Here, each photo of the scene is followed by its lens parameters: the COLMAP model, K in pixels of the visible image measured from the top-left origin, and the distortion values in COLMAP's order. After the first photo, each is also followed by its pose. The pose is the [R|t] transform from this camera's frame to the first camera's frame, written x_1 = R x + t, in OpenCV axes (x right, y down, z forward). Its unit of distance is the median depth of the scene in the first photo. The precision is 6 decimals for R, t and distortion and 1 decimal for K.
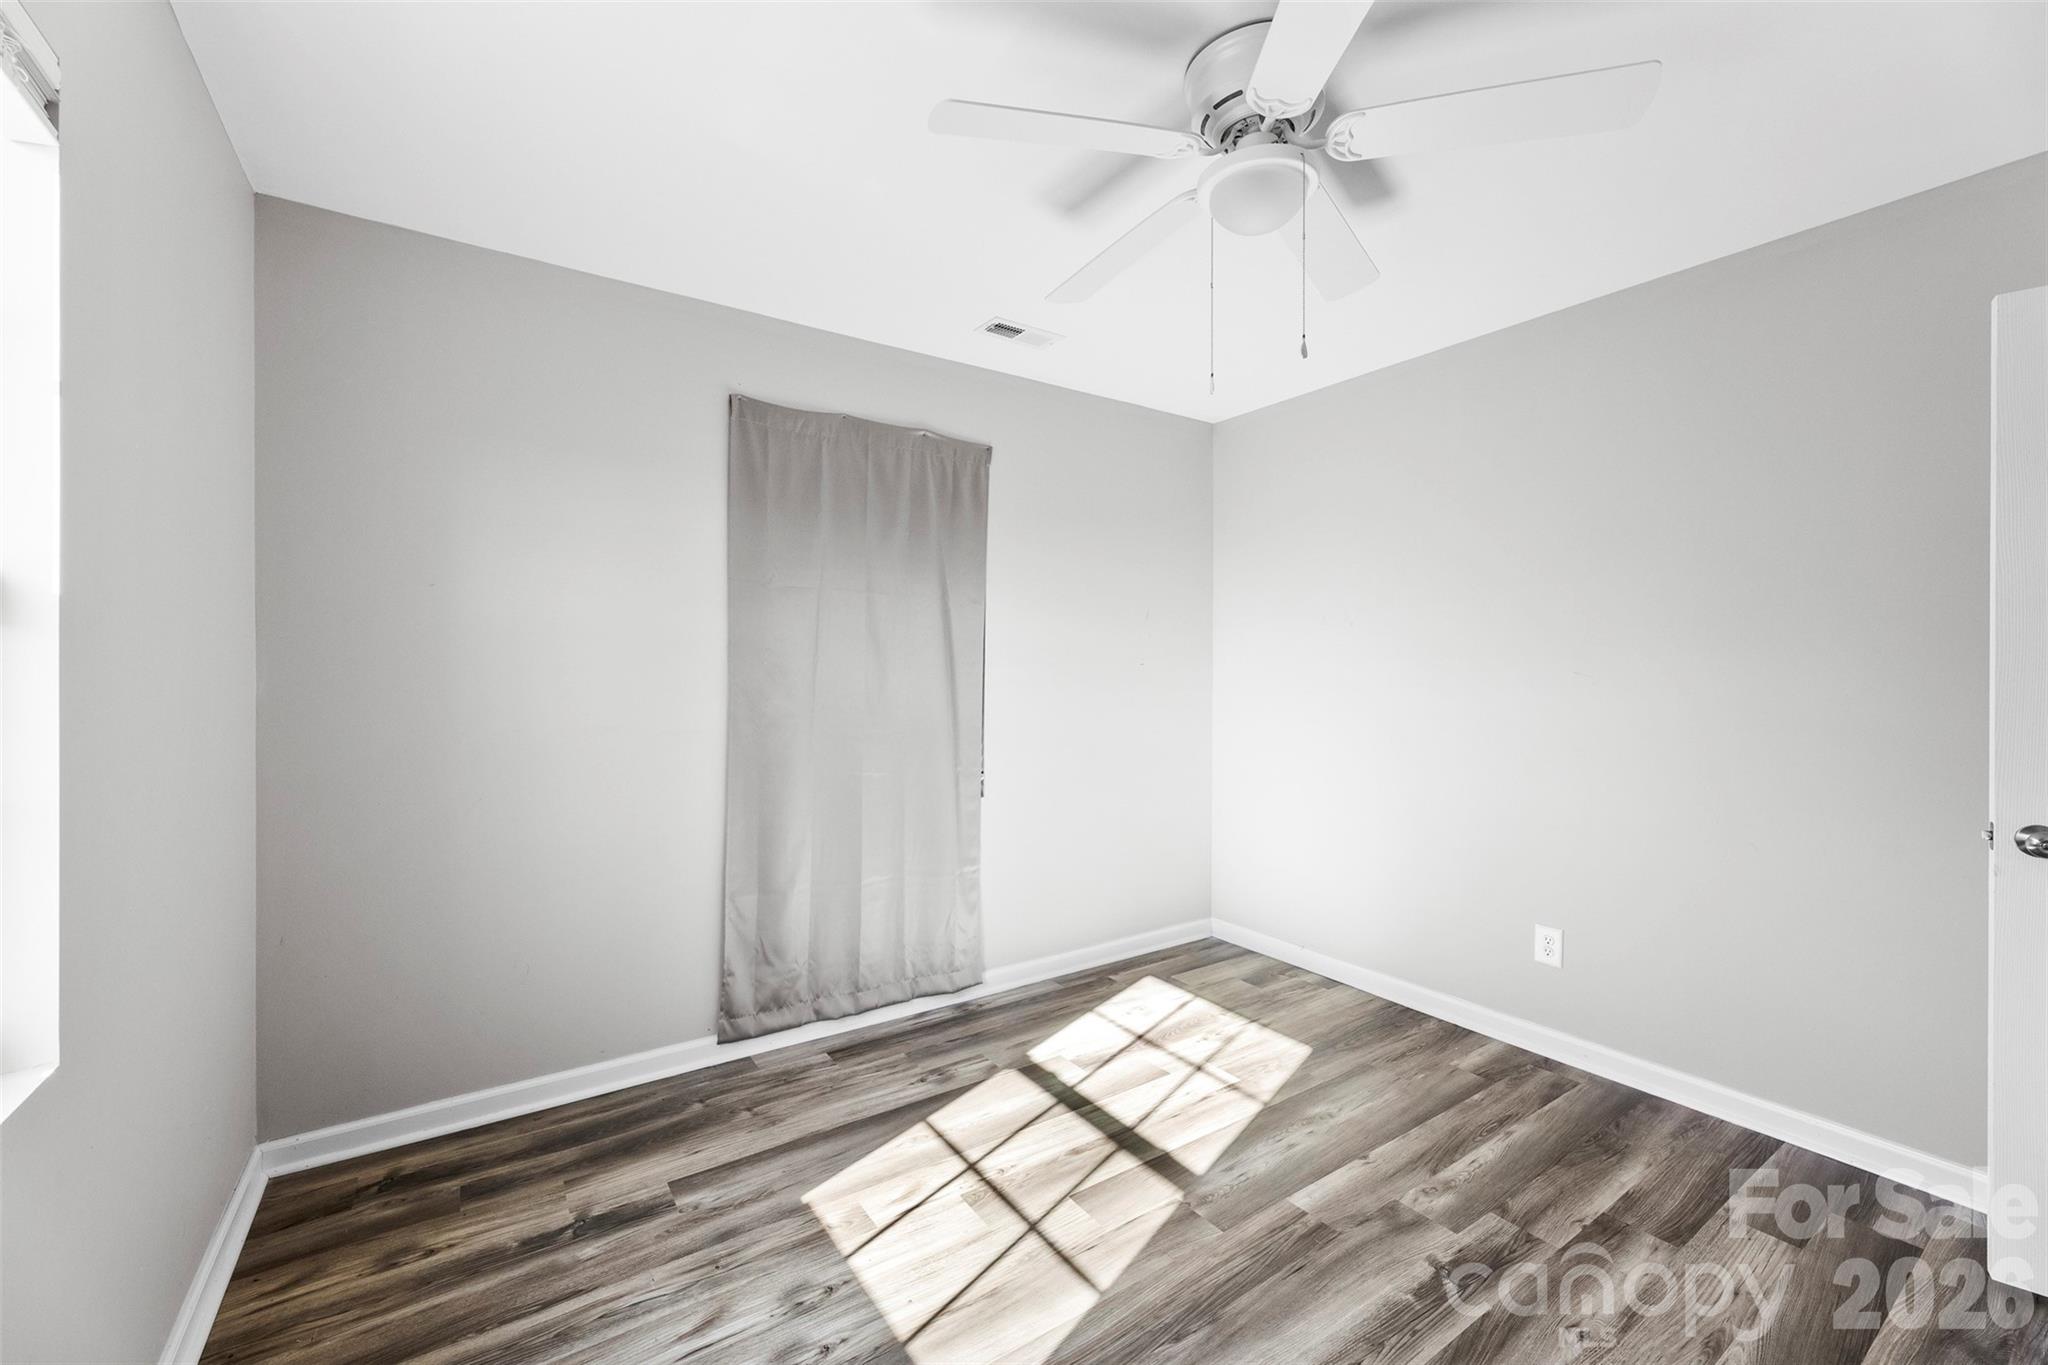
lens RADIAL K [[819.4, 0, 1024.9], [0, 819.4, 673.8], [0, 0, 1]] dist [-0.000963, 0.000309]
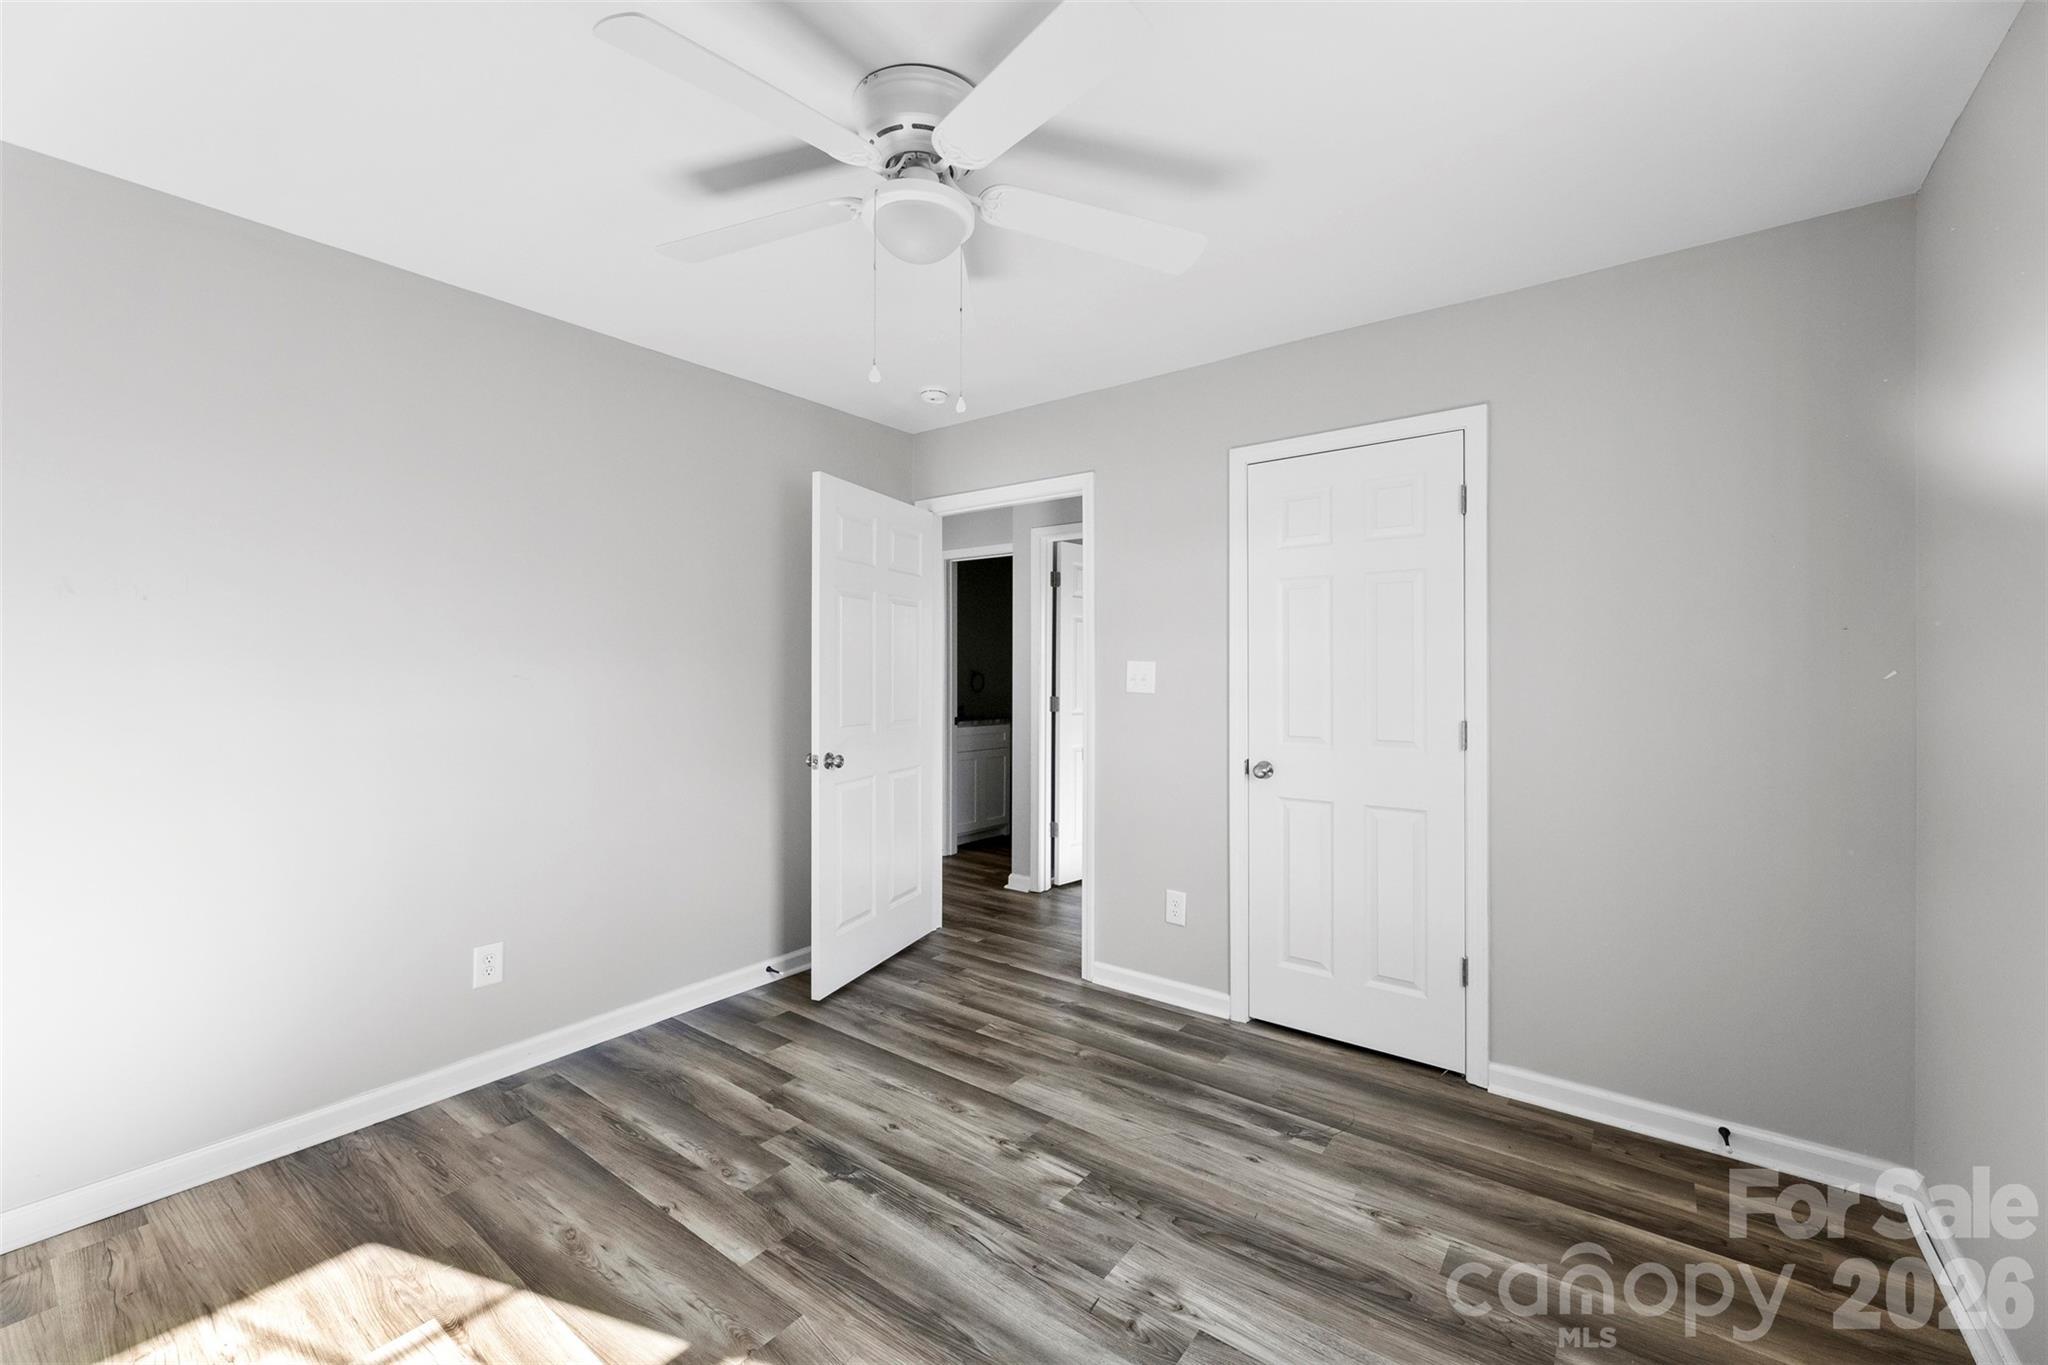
lens RADIAL K [[819.4, 0, 1017.1], [0, 819.4, 685.9], [0, 0, 1]] dist [-0.000963, 0.000309]
pose [[-0.299823, -0.022254, 0.953735, -0.581897], [0.008283, 0.999629, 0.025929, -0.013156], [-0.953959, 0.015673, -0.299528, 0.923382]]
